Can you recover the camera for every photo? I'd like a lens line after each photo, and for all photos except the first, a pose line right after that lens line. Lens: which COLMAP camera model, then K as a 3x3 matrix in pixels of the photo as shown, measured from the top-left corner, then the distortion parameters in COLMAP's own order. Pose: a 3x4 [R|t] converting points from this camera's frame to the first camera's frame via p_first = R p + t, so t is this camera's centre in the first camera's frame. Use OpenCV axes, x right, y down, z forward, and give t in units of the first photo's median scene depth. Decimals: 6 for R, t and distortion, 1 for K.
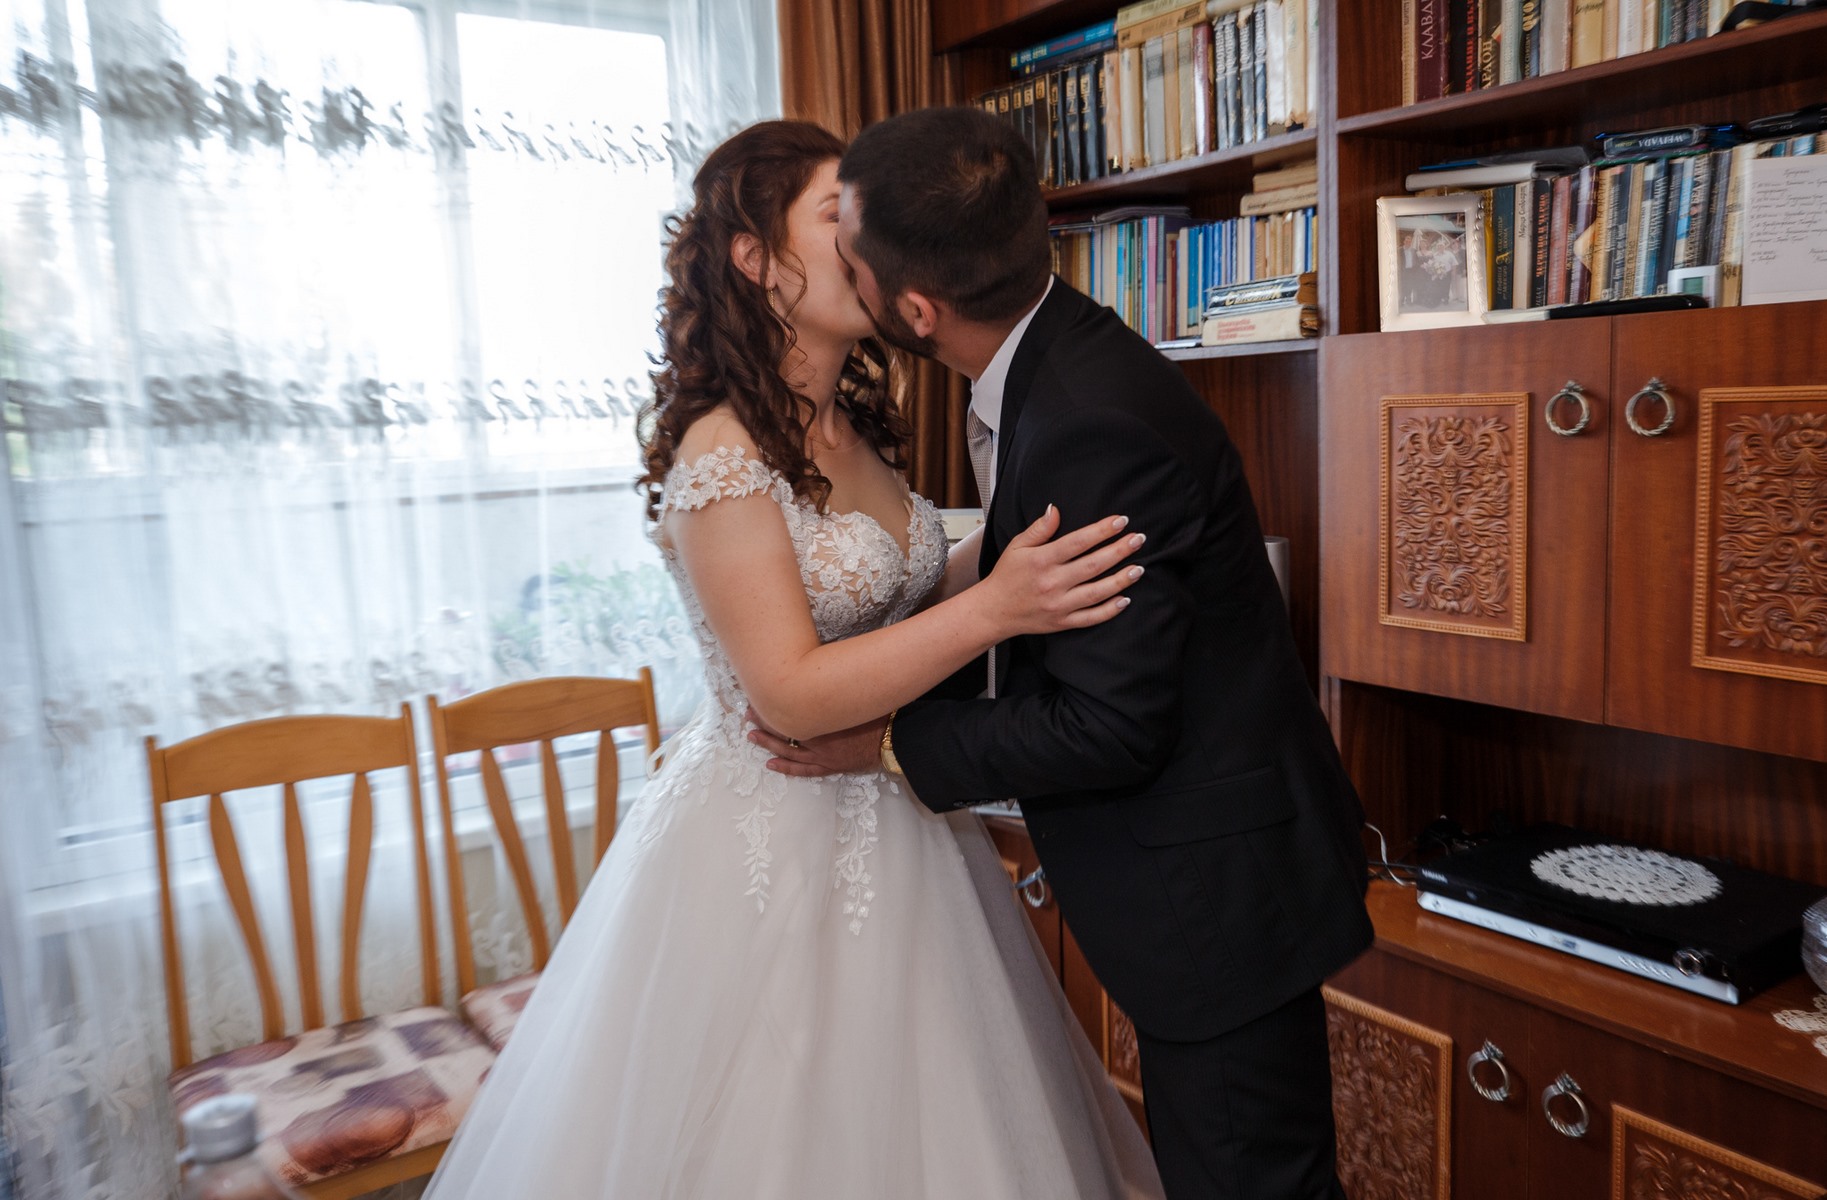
lens RADIAL K [[1417.5, 0, 913.2], [0, 1417.5, 606.3], [0, 0, 1]] dist [0.007621, 0.003781]
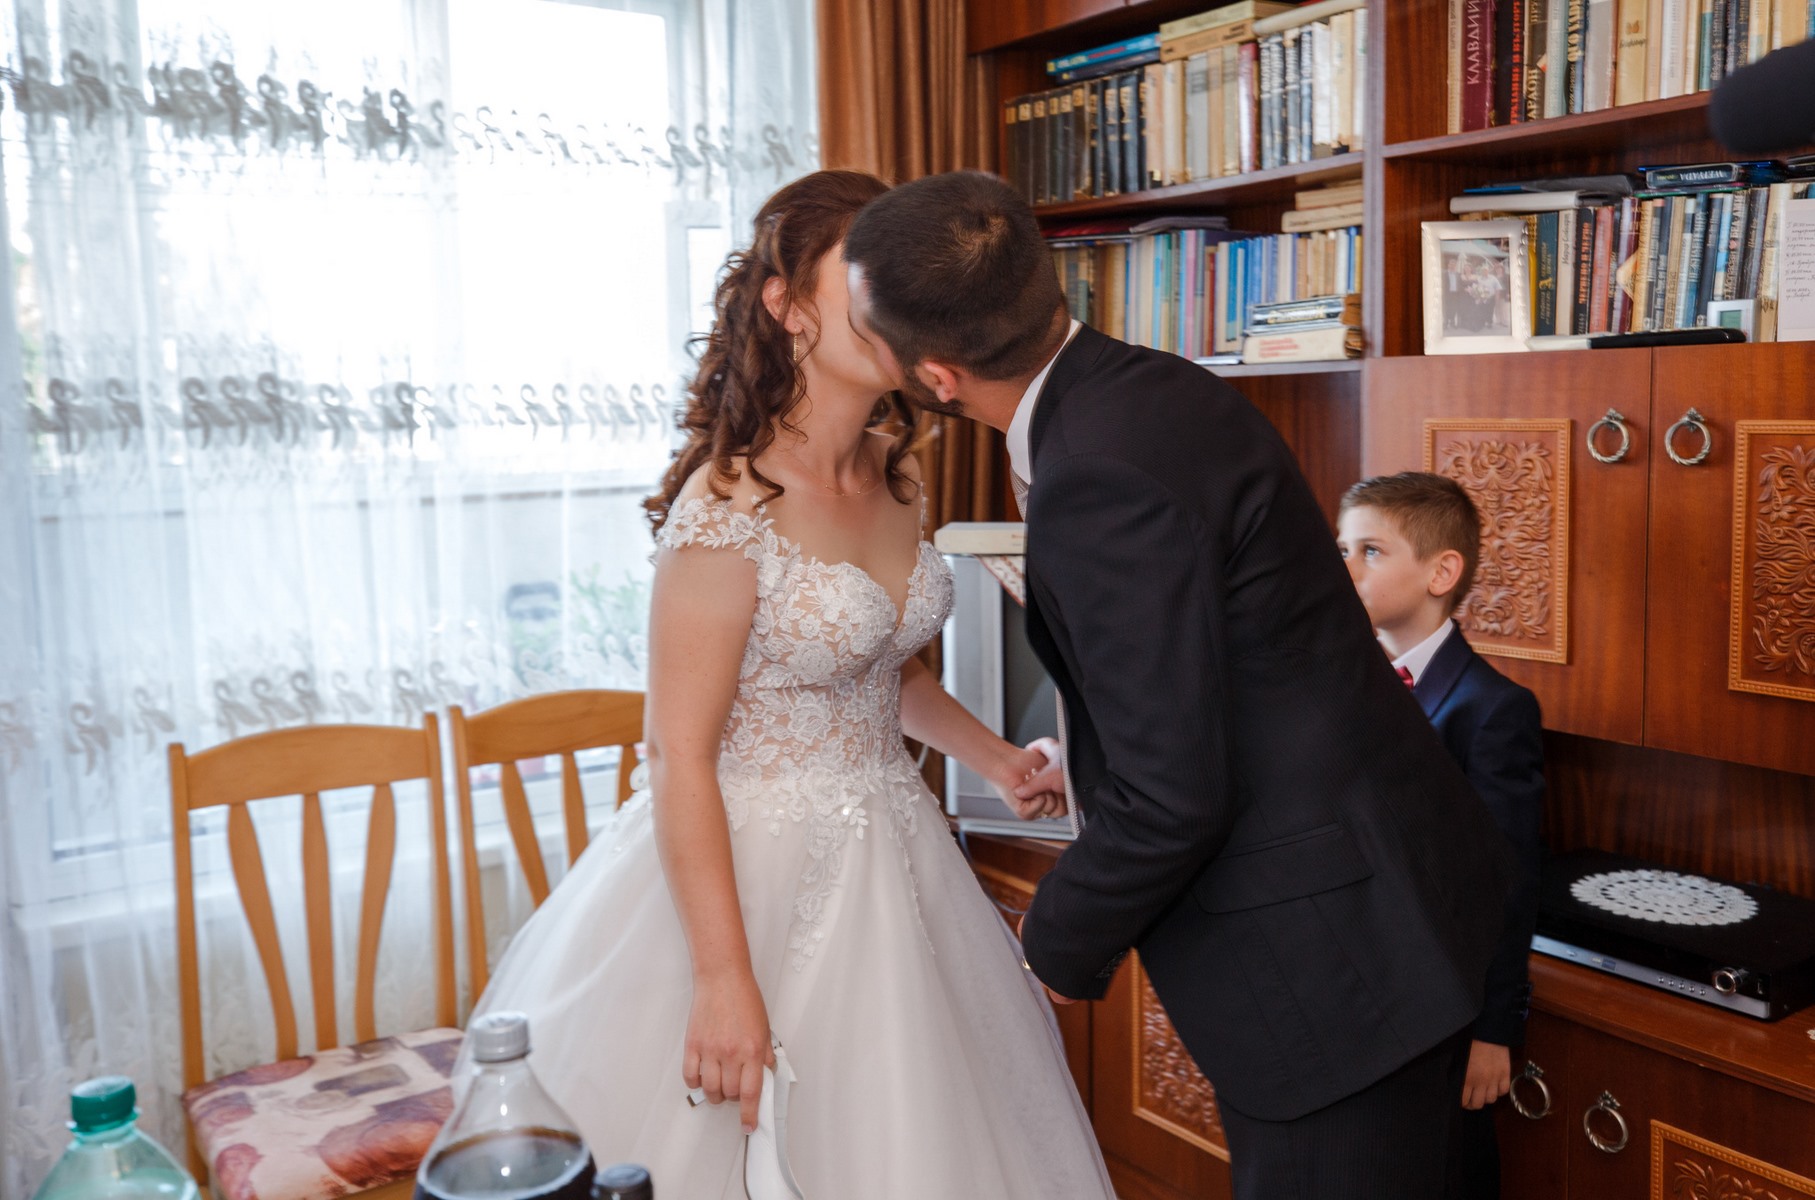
lens RADIAL K [[1626.8, 0, 907.6], [0, 1626.8, 591.6], [0, 0, 1]] dist [0.021423, 0.019910]
pose [[0.999608, 0.014154, 0.024144, -0.061346], [-0.013621, 0.999663, -0.022121, 0.004993], [-0.024449, 0.021783, 0.999464, -0.140715]]
